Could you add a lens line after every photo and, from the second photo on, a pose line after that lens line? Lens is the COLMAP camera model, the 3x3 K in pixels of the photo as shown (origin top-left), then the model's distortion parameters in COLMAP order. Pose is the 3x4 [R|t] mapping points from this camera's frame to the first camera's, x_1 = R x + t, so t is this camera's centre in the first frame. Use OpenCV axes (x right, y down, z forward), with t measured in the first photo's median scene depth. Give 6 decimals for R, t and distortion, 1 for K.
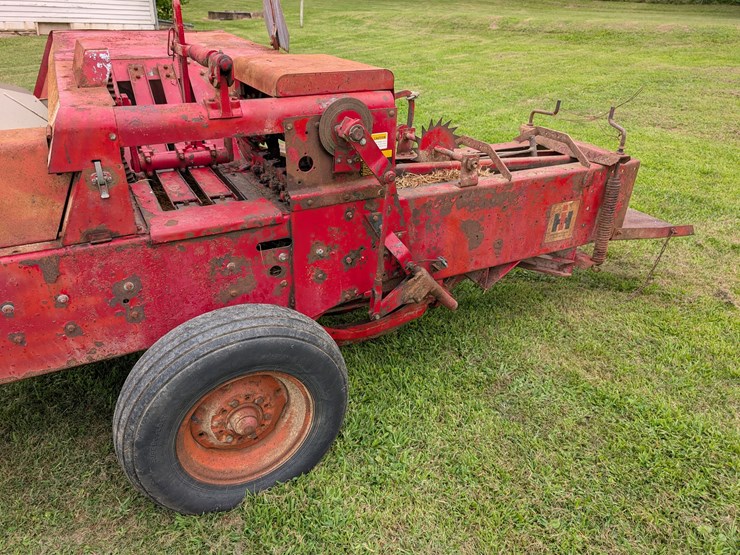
lens RADIAL K [[529.3, 0, 358.3], [0, 529.3, 271.2], [0, 0, 1]] dist [0.031015, -0.027101]
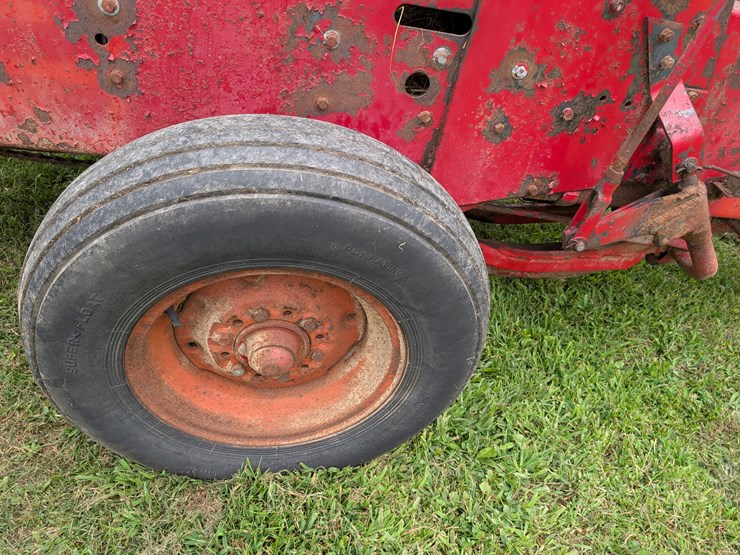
lens RADIAL K [[537.5, 0, 370.0], [0, 537.5, 277.5], [0, 0, 1]] dist [0.012299, -0.008099]
pose [[0.930140, 0.332232, -0.156400, -0.065041], [-0.298193, 0.931949, 0.206282, 0.076718], [0.214290, -0.145234, 0.965912, 0.515606]]
